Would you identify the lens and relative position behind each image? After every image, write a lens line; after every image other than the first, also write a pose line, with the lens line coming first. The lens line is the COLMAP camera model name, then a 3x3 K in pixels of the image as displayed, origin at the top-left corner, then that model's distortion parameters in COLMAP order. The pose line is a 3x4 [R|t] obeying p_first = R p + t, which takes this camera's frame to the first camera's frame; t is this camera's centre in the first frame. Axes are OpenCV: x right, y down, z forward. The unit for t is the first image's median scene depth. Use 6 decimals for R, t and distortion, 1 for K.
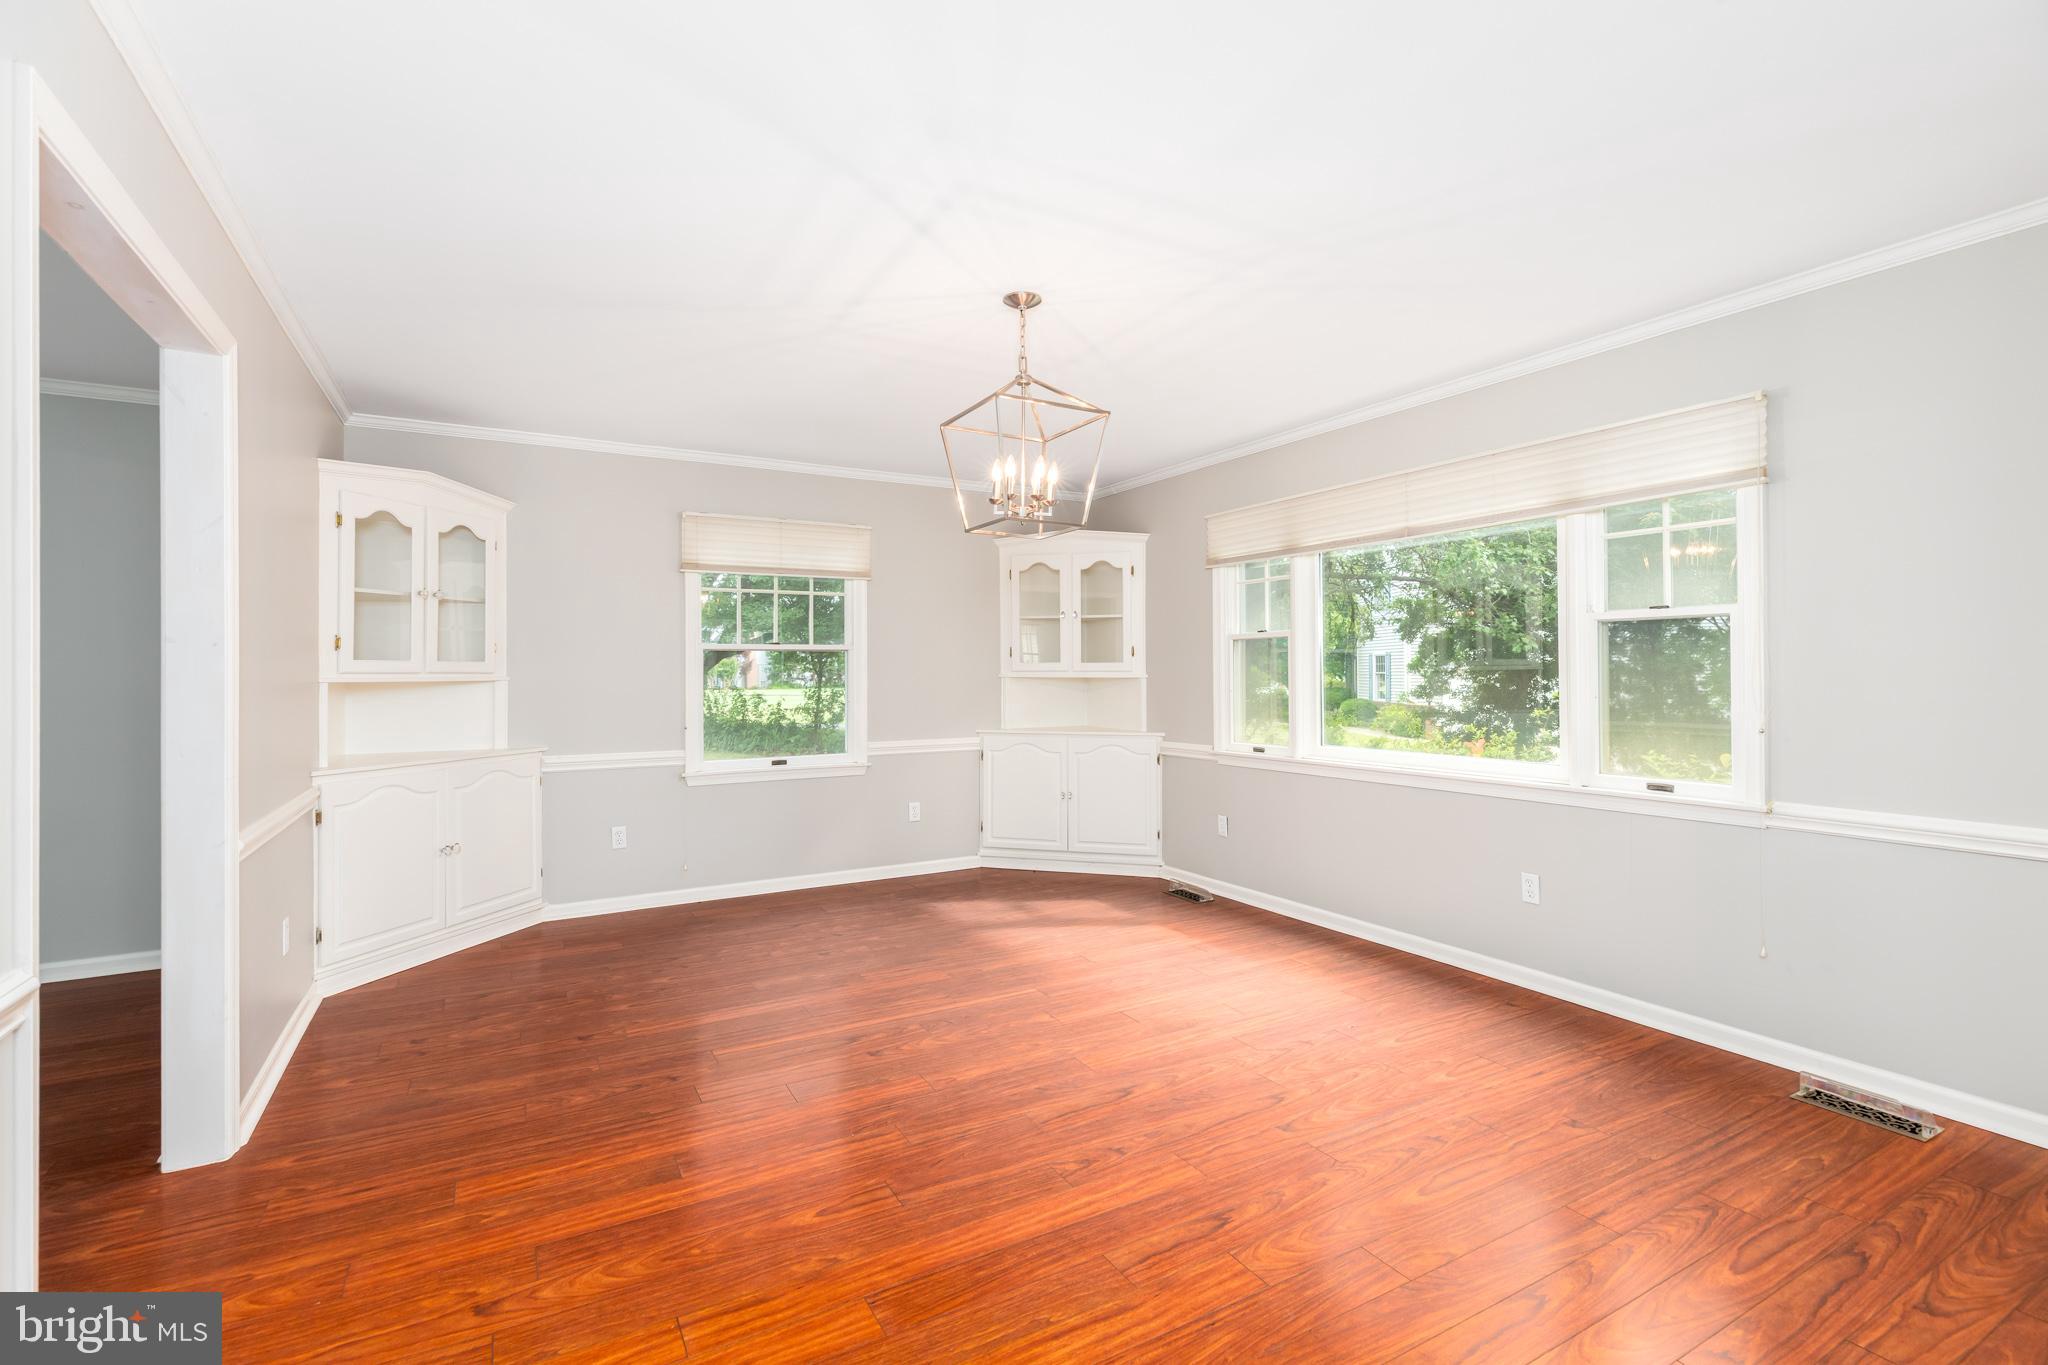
lens RADIAL K [[925.2, 0, 1021.3], [0, 925.2, 669.2], [0, 0, 1]] dist [0.006298, 0.000603]
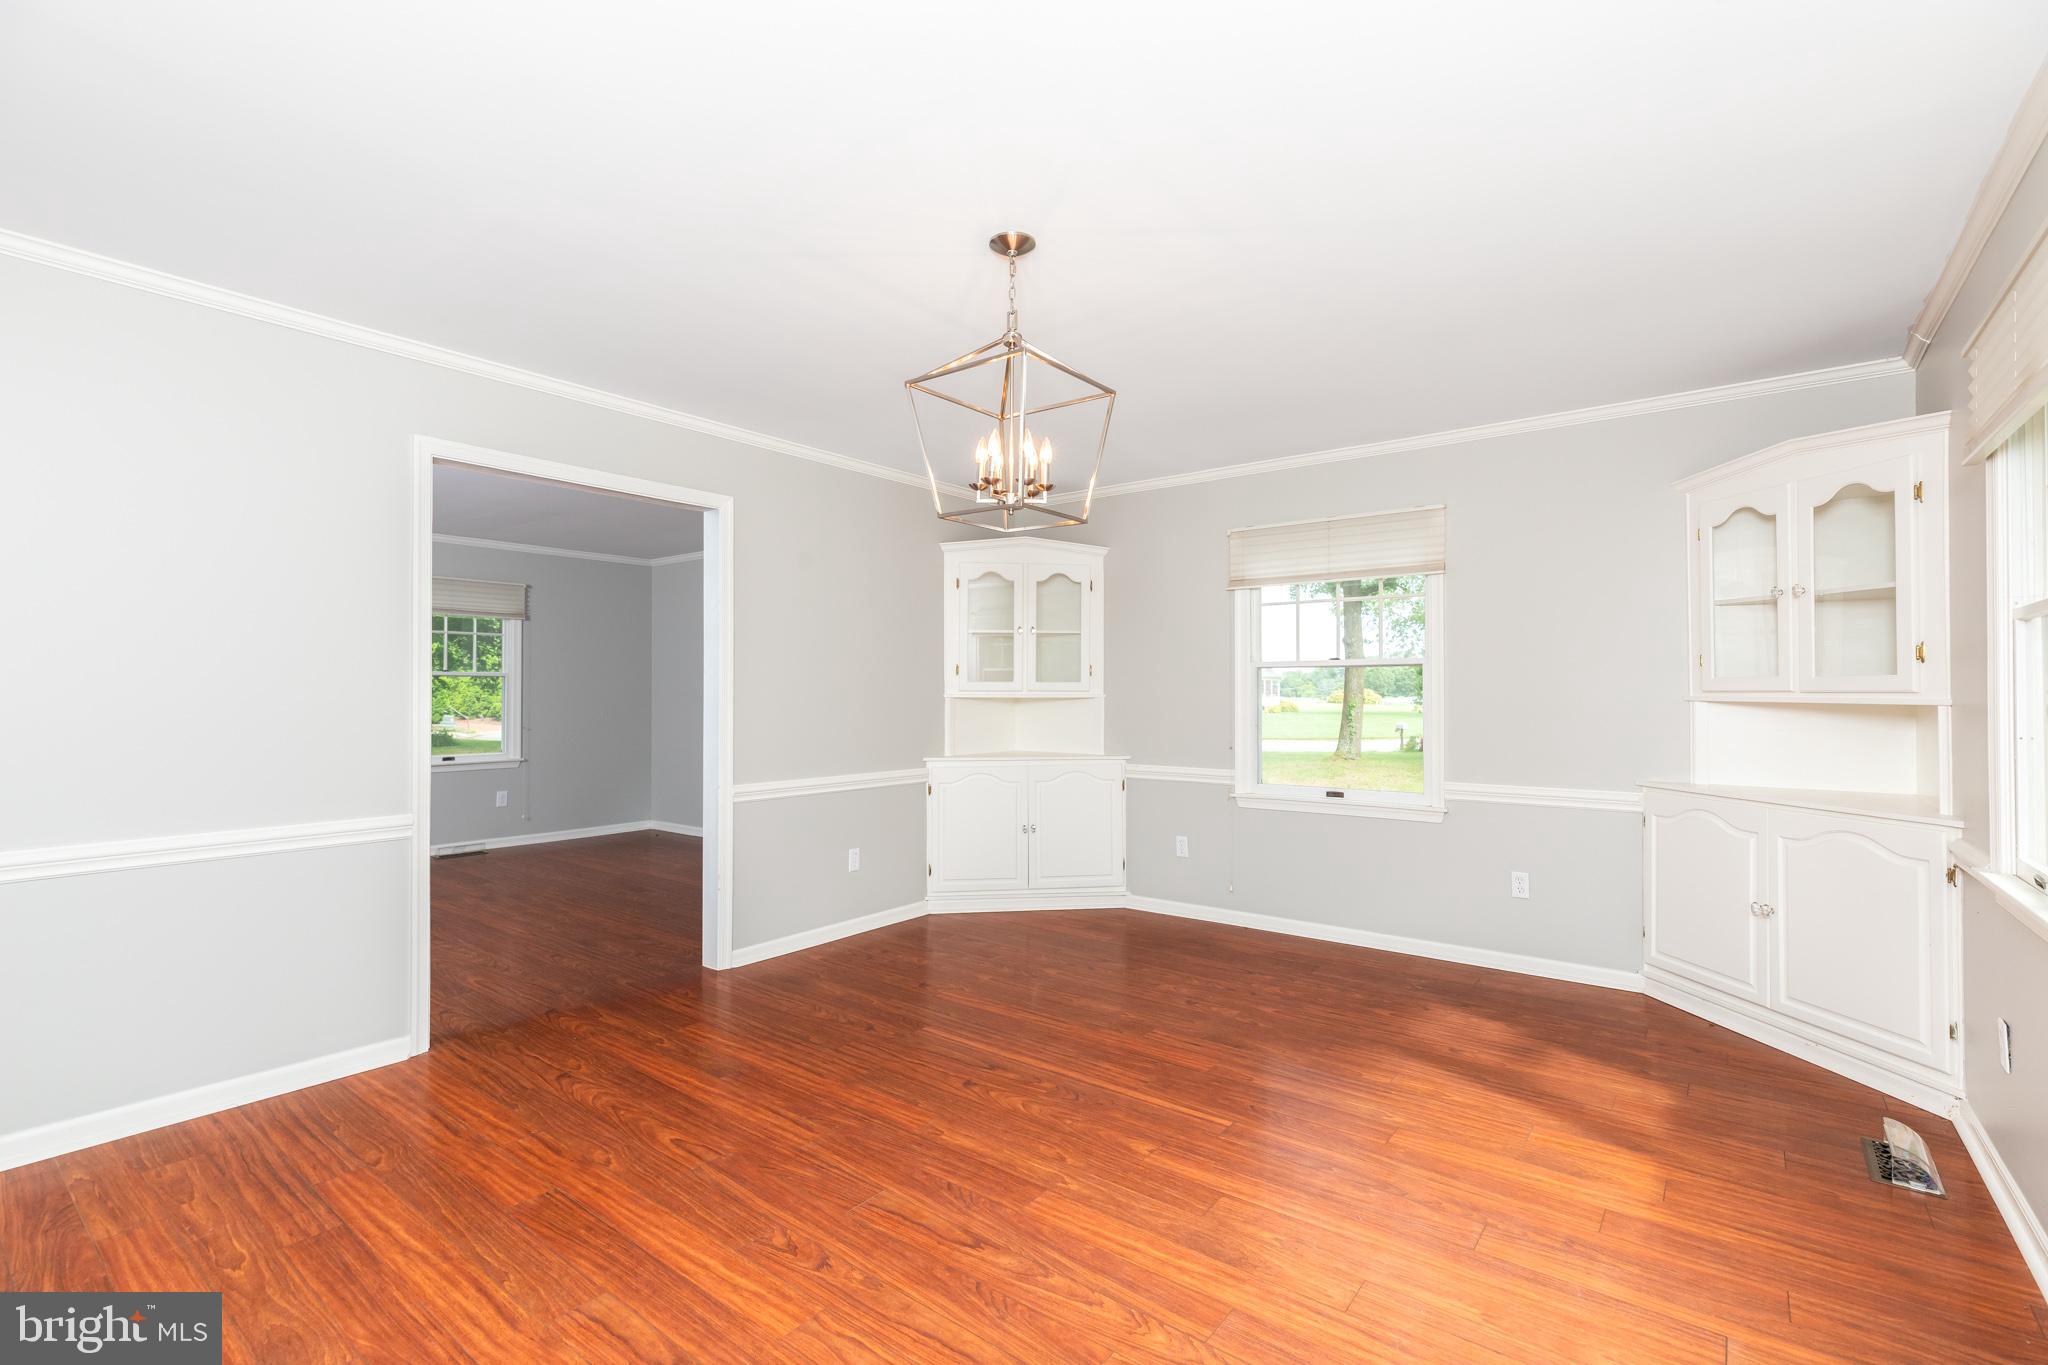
lens RADIAL K [[925.2, 0, 1023.0], [0, 925.2, 690.7], [0, 0, 1]] dist [0.006298, 0.000603]
pose [[0.384809, 0.006023, -0.922977, 0.761327], [0.000972, 0.999976, 0.006931, -0.006986], [0.922996, -0.003565, 0.384794, 0.676026]]
